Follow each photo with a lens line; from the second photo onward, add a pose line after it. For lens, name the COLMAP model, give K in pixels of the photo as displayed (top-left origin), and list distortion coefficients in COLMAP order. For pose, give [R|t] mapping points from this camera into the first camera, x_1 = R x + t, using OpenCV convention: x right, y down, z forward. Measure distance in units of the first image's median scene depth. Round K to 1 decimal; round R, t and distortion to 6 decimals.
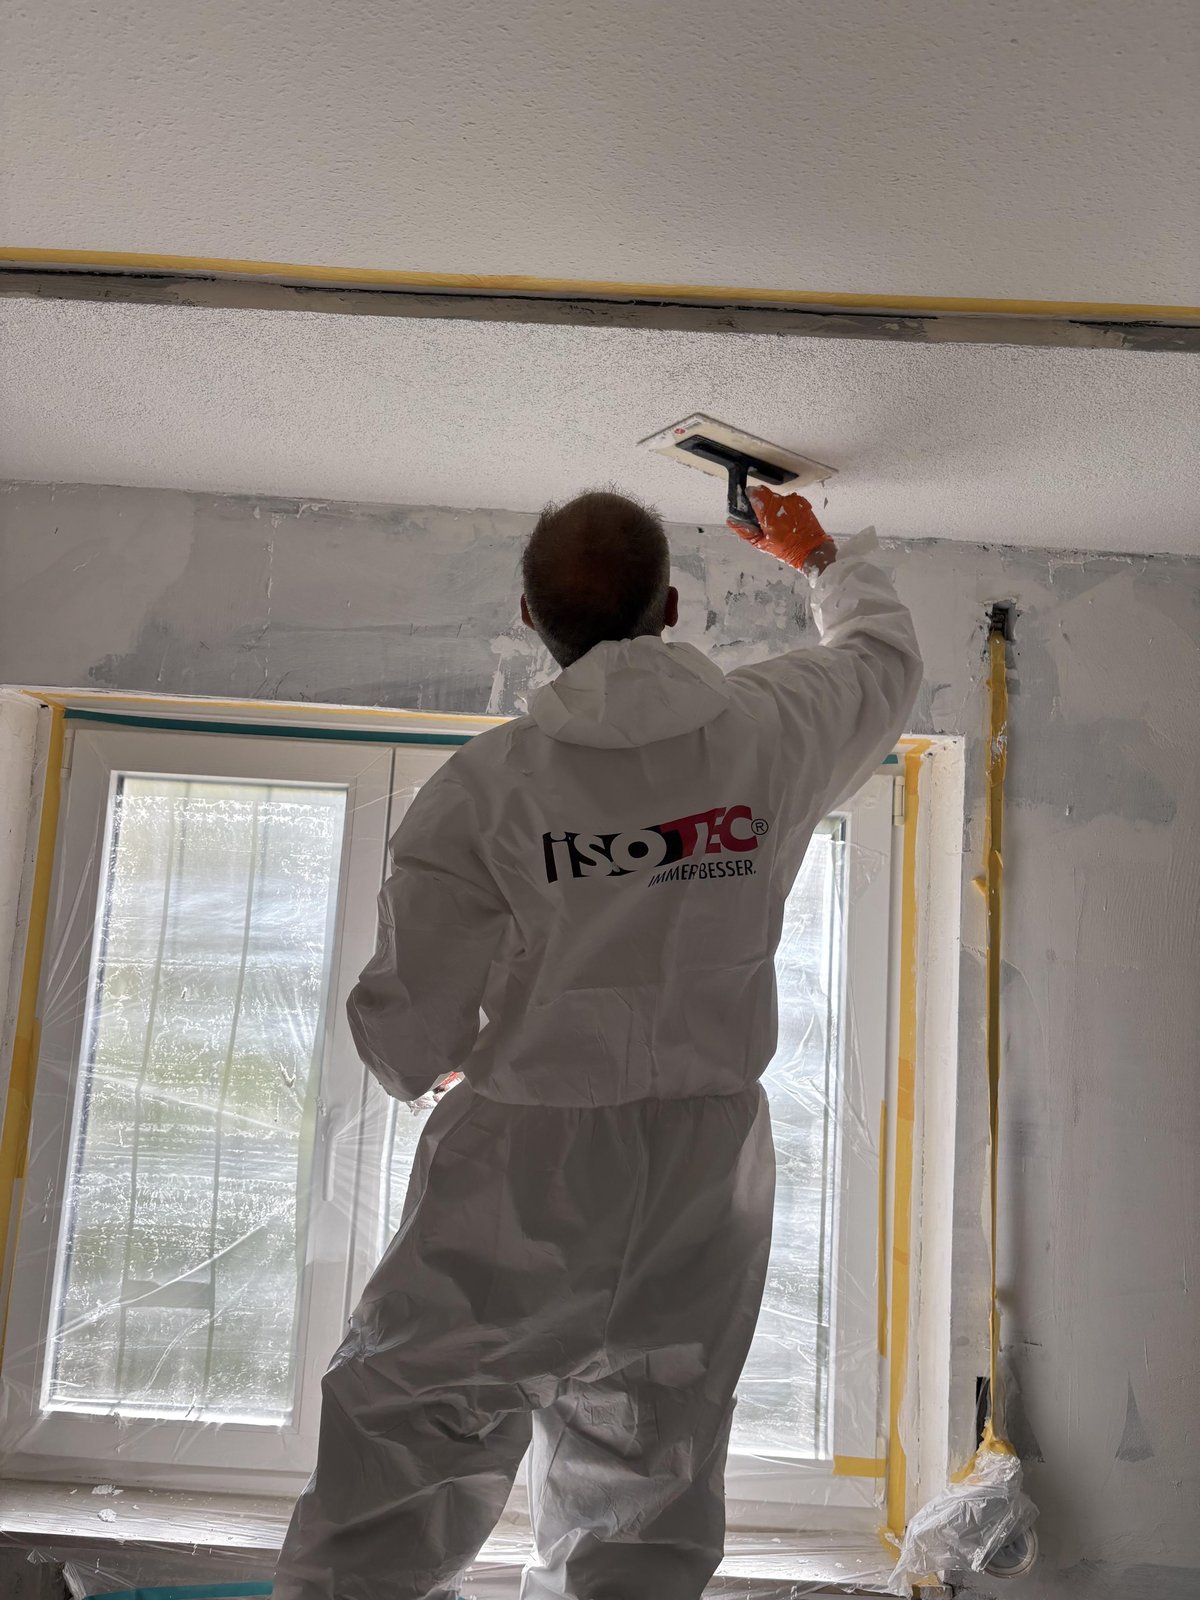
lens RADIAL K [[1201.6, 0, 604.7], [0, 1201.6, 789.3], [0, 0, 1]] dist [0.048525, -0.055564]
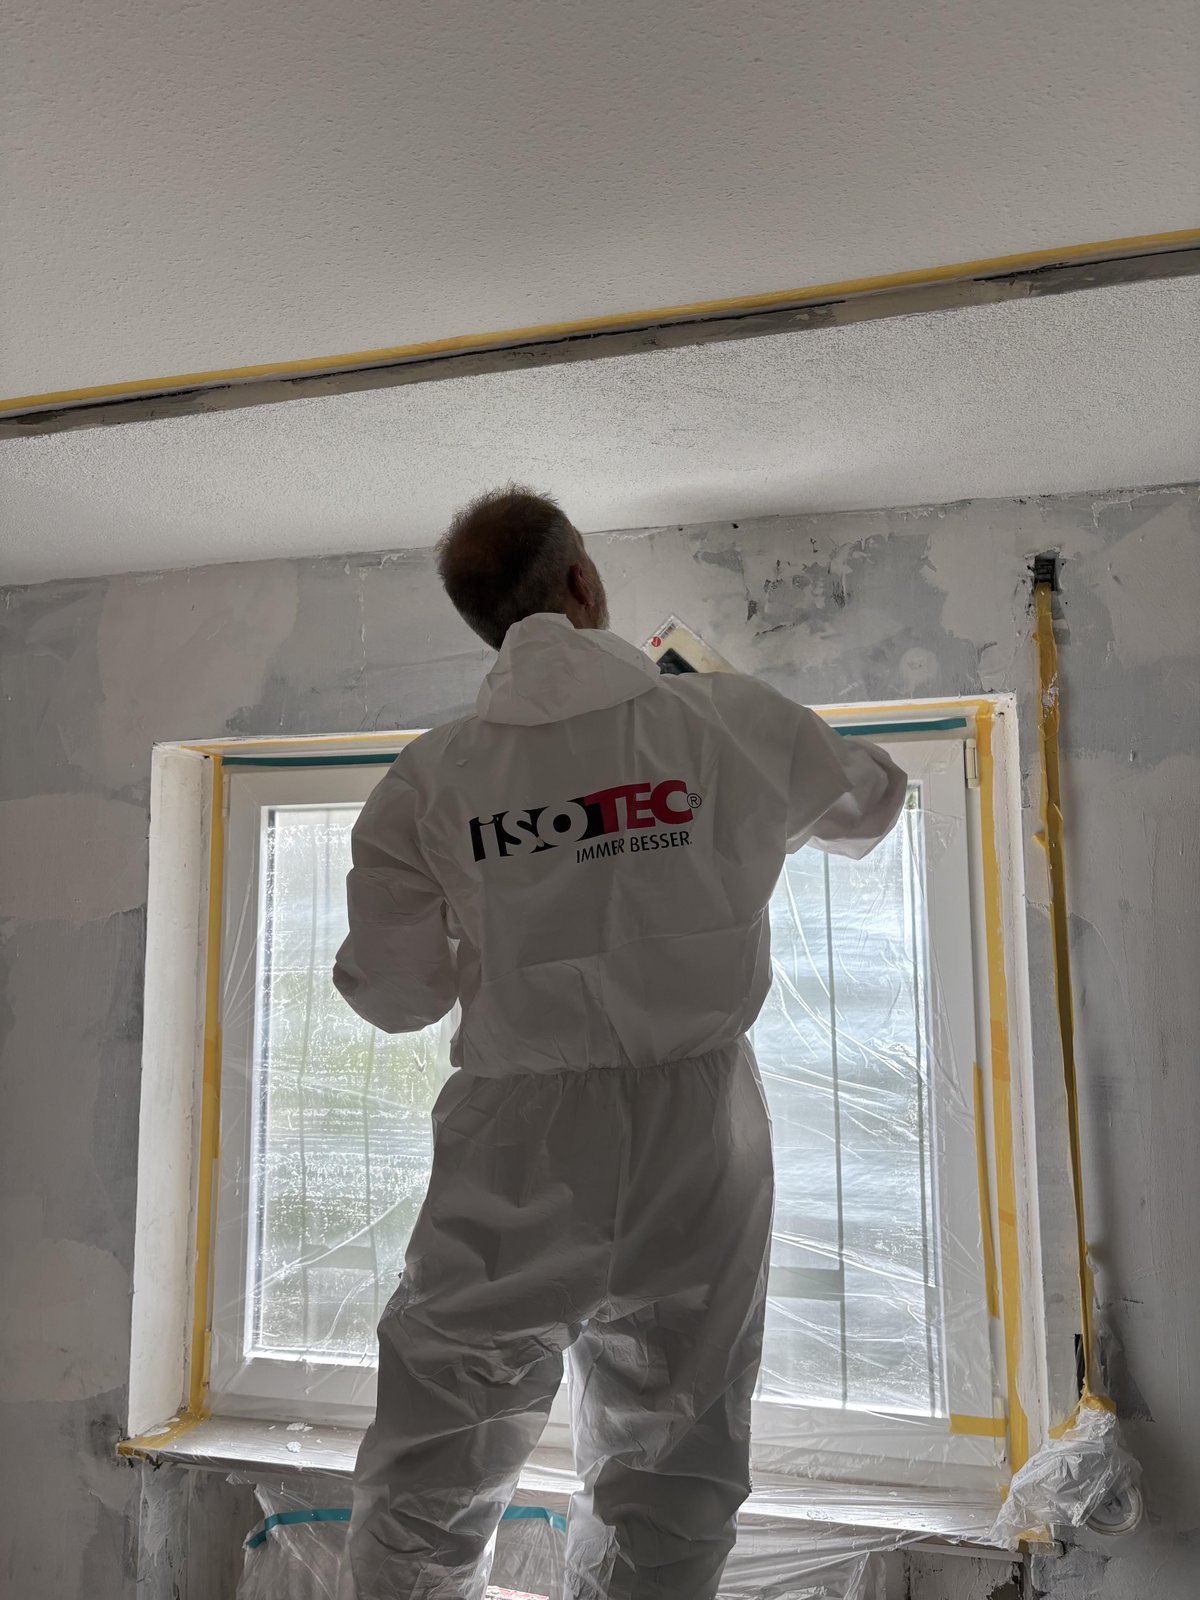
lens RADIAL K [[1201.6, 0, 596.8], [0, 1201.6, 790.1], [0, 0, 1]] dist [0.048525, -0.055564]
pose [[0.966253, -0.096131, -0.238987, 0.194657], [0.094646, 0.995353, -0.017711, 0.021246], [0.239579, -0.005506, 0.970861, -0.049514]]
